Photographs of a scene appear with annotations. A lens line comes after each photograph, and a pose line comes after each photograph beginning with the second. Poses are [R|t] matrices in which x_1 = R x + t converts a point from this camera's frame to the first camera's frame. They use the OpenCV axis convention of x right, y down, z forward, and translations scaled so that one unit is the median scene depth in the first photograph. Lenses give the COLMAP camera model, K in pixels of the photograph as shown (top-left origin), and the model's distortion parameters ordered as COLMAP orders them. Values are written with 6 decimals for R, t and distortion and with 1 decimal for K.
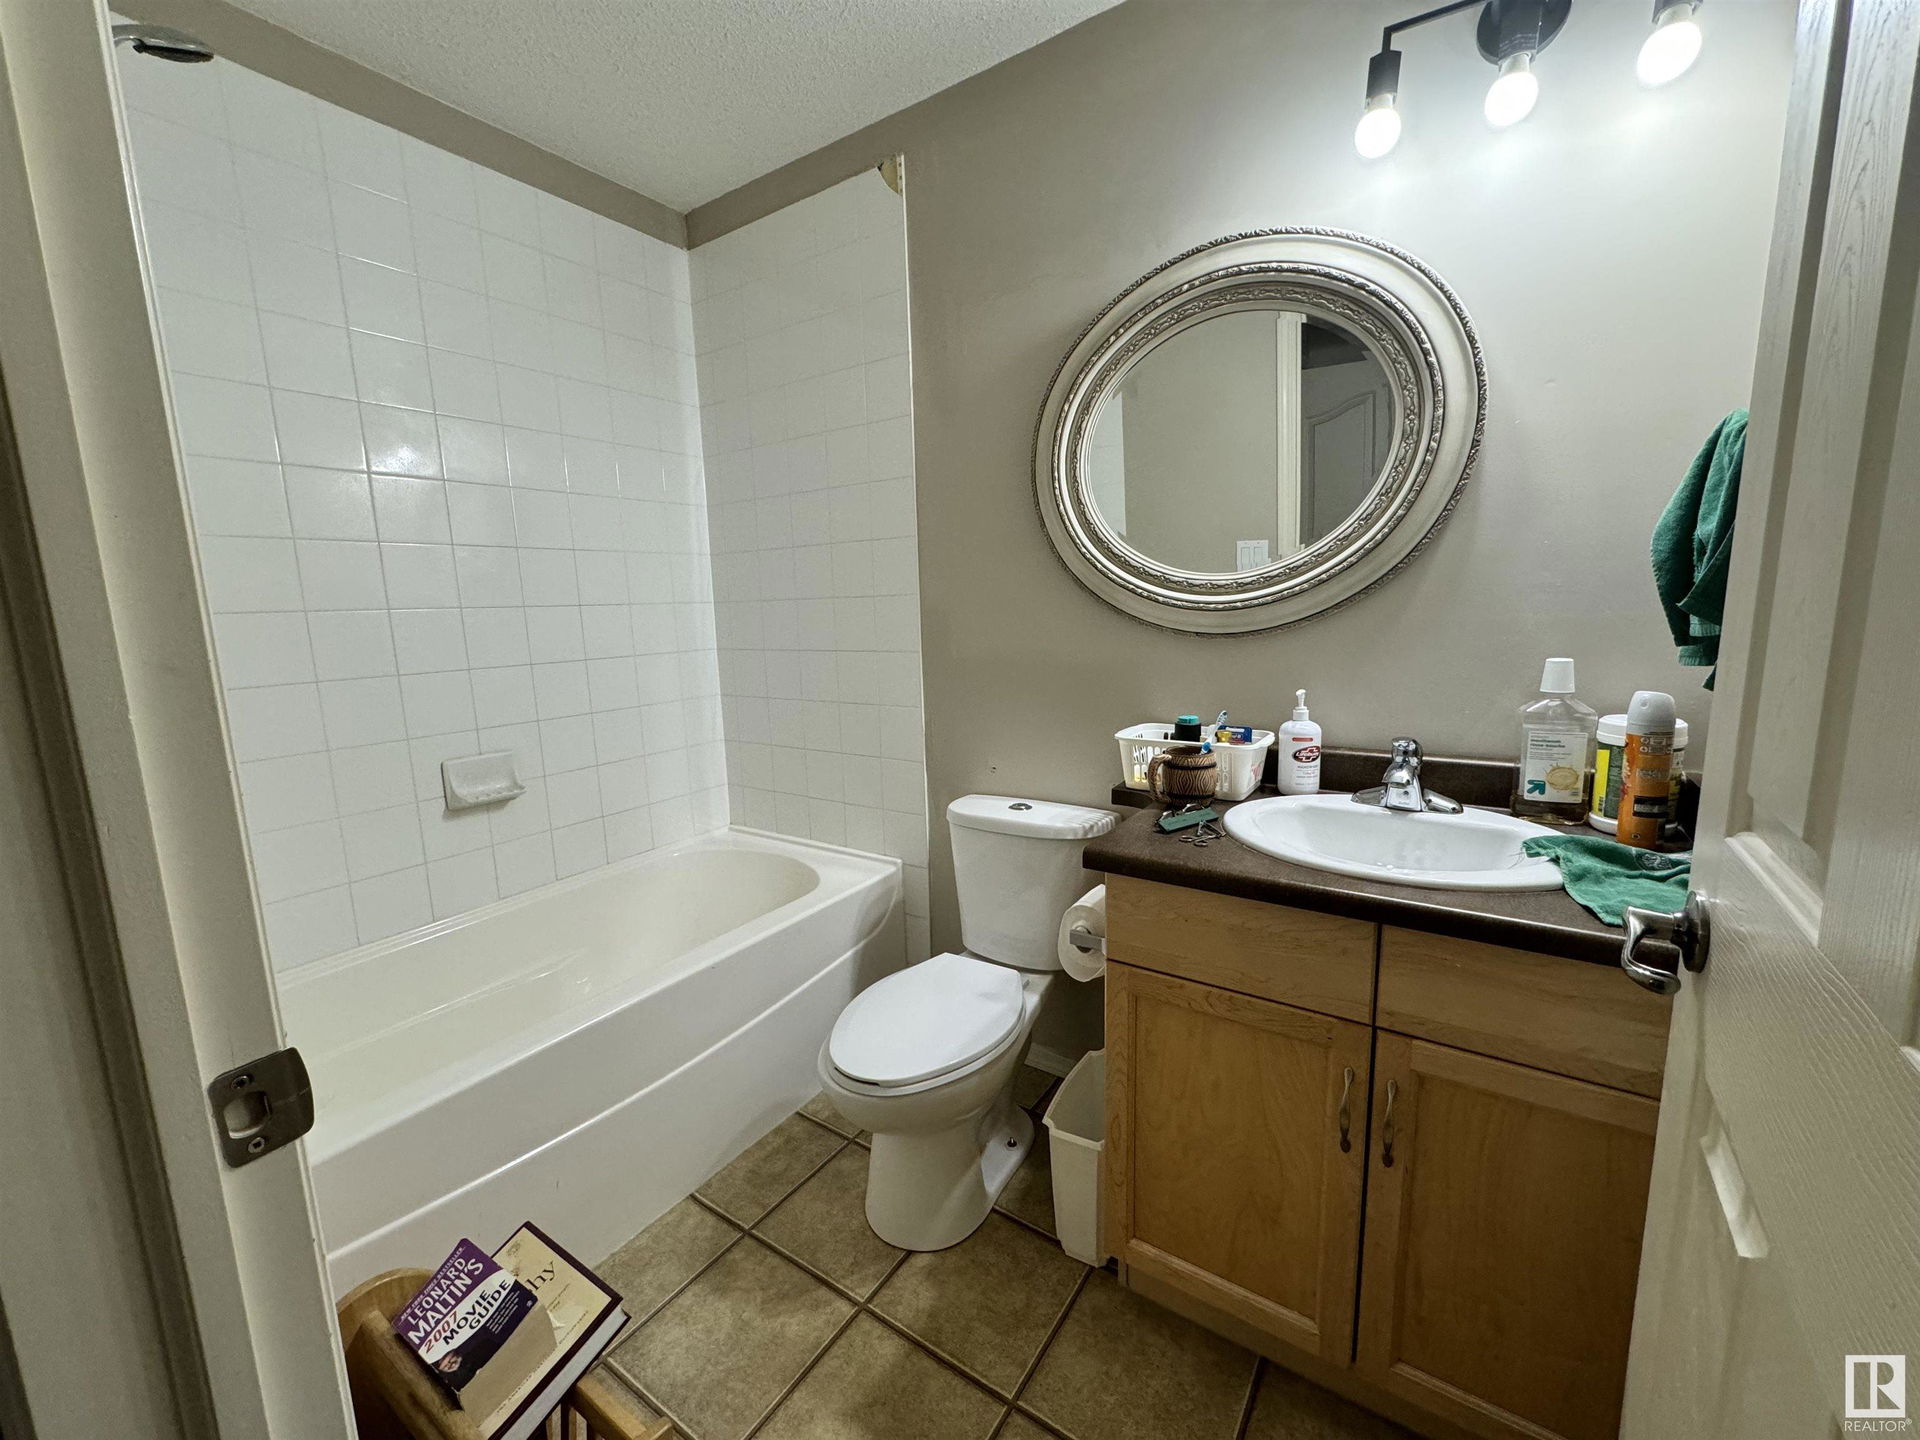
lens RADIAL K [[767.5, 0, 959.5], [0, 767.5, 723.3], [0, 0, 1]] dist [-0.002969, 0.000266]
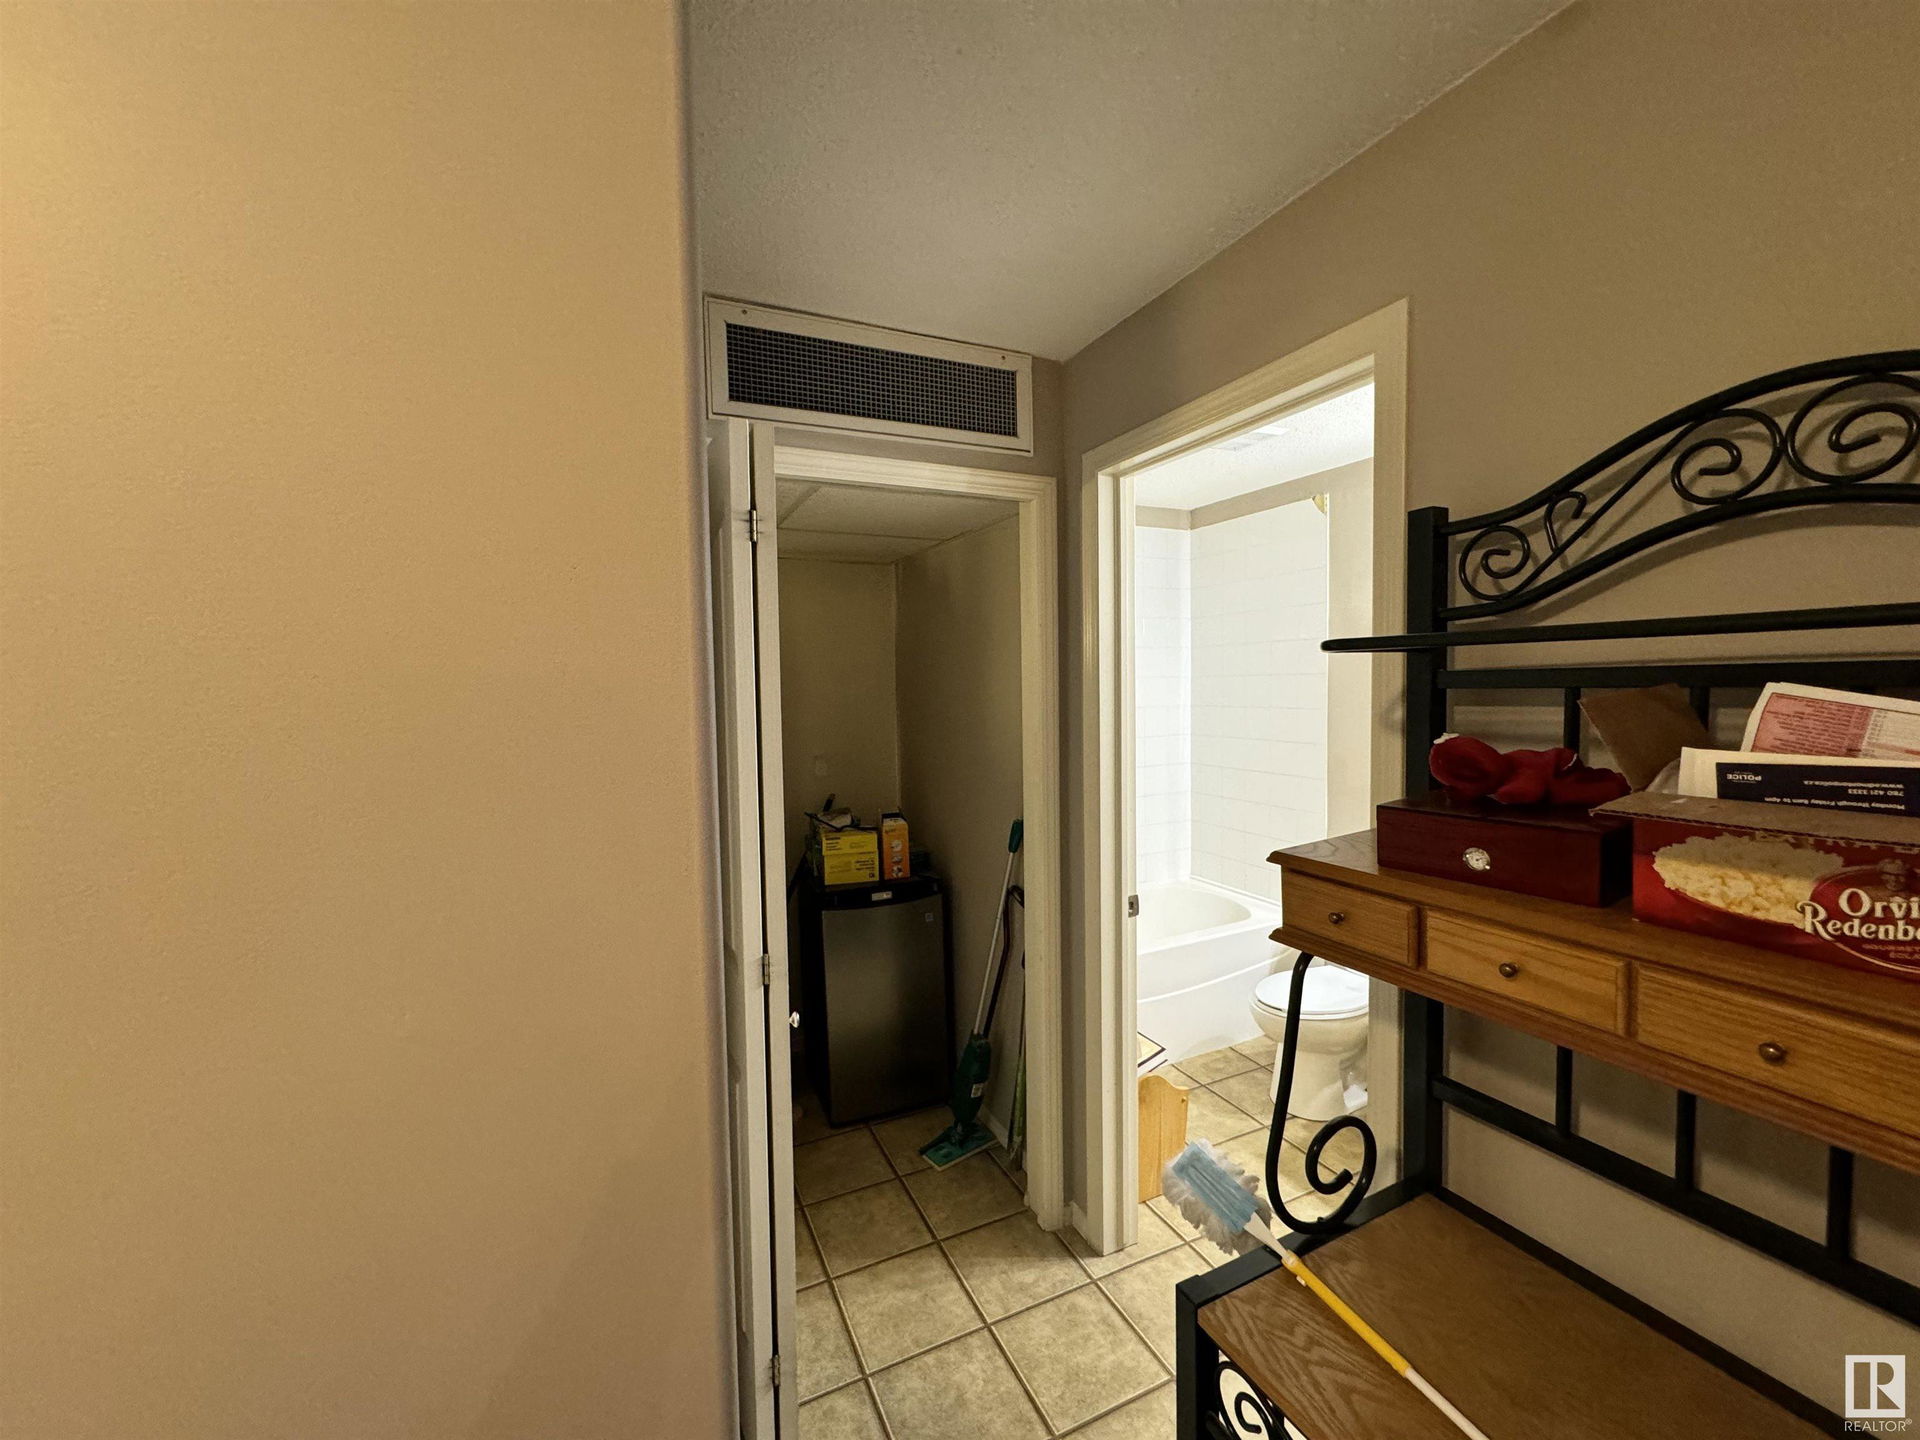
lens RADIAL K [[767.5, 0, 962.3], [0, 767.5, 725.7], [0, 0, 1]] dist [-0.002969, 0.000266]
pose [[0.858981, 0.039690, -0.510467, 0.119079], [-0.082574, 0.994679, -0.061612, -0.048077], [0.505305, 0.095075, 0.857687, -0.837250]]
